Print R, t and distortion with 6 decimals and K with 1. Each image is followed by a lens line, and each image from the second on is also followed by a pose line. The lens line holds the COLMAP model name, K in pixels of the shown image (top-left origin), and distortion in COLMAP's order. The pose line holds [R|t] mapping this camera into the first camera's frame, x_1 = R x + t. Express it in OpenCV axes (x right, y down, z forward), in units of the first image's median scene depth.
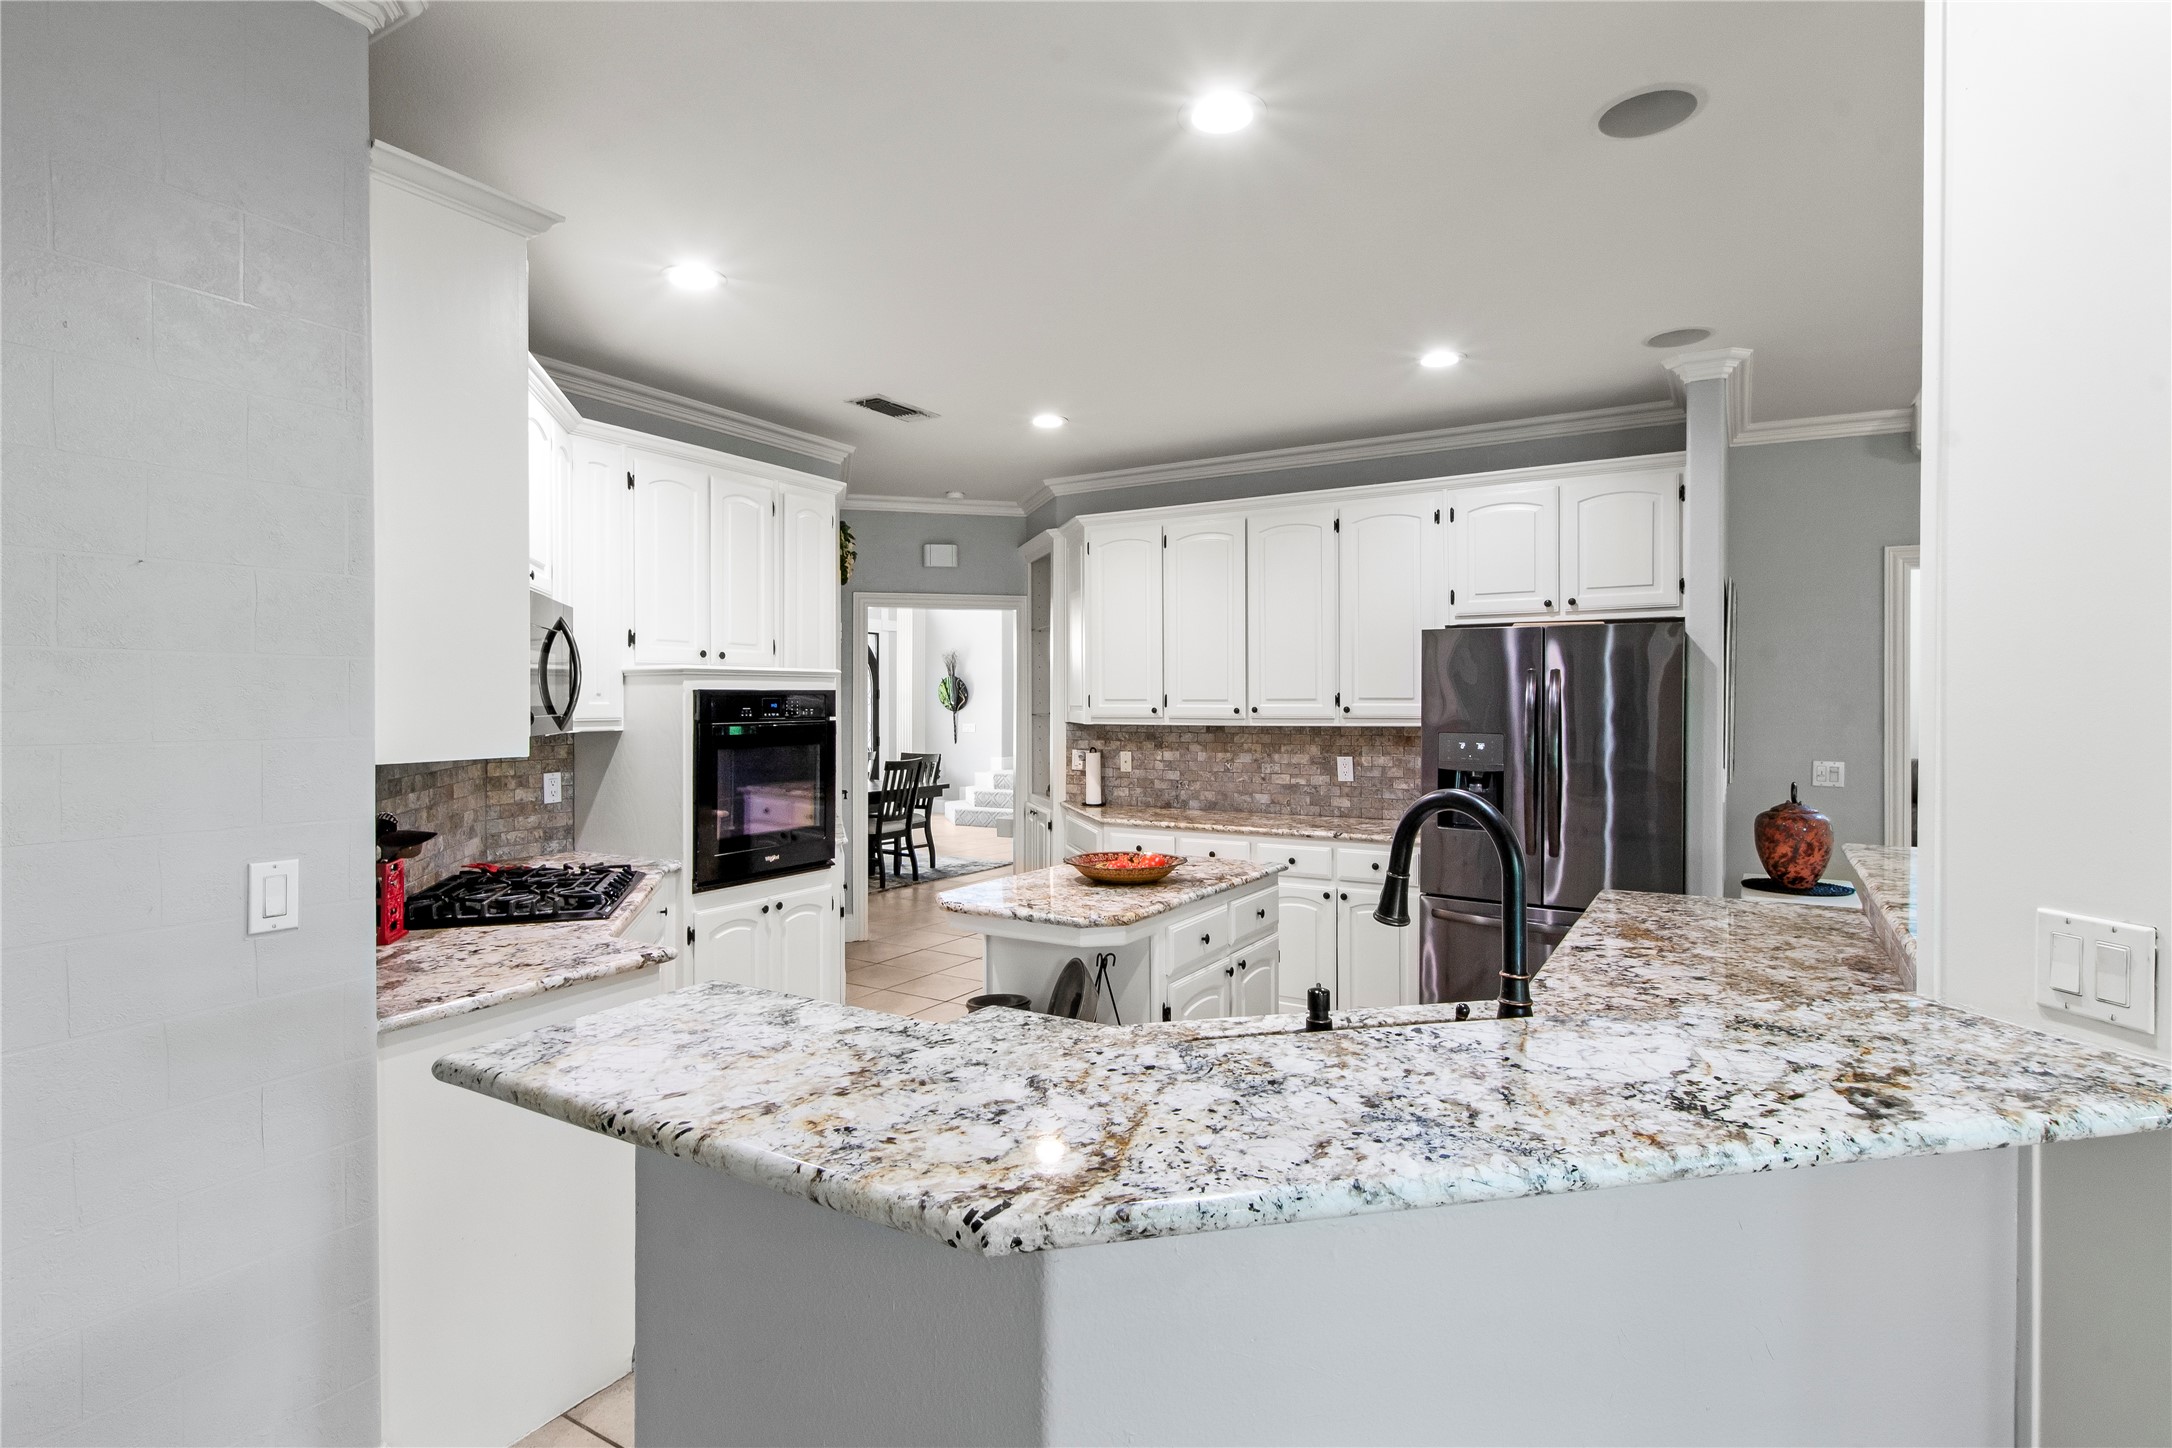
lens RADIAL K [[1099.4, 0, 1087.2], [0, 1099.4, 713.0], [0, 0, 1]] dist [0.007582, 0.001420]
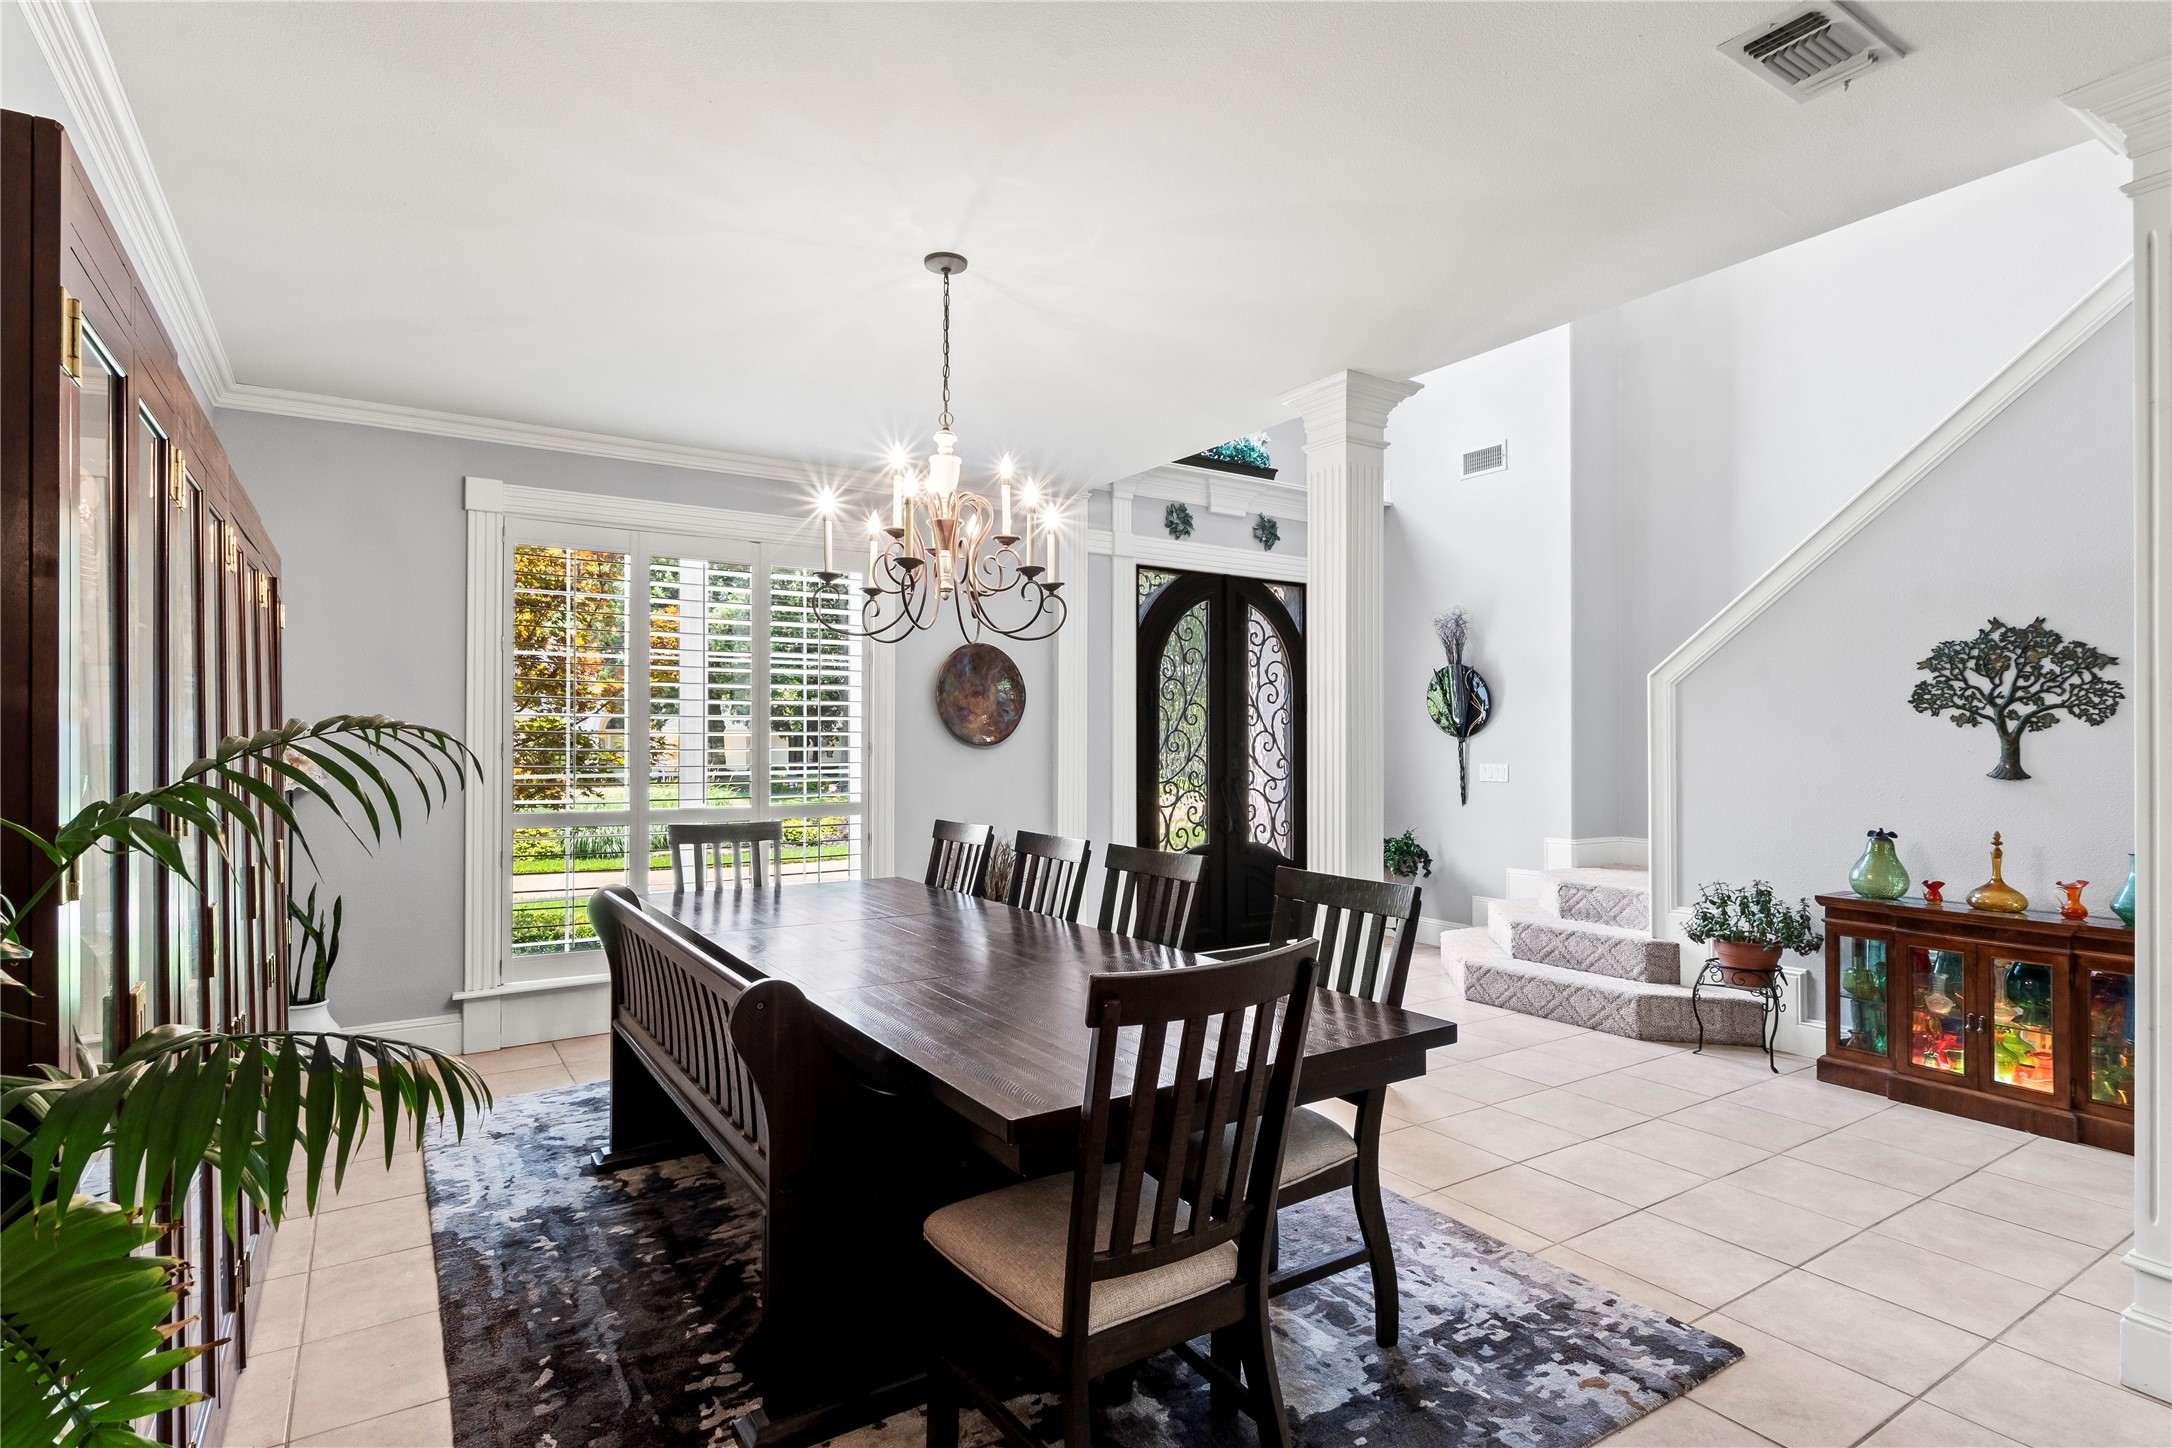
lens RADIAL K [[1100.0, 0, 1081.1], [0, 1100.0, 738.0], [0, 0, 1]] dist [-0.002196, -0.000590]
pose [[0.901891, -0.006001, -0.431922, -0.093375], [0.000498, 0.999917, -0.012854, 0.006390], [0.431963, 0.011378, 0.901820, 0.732233]]
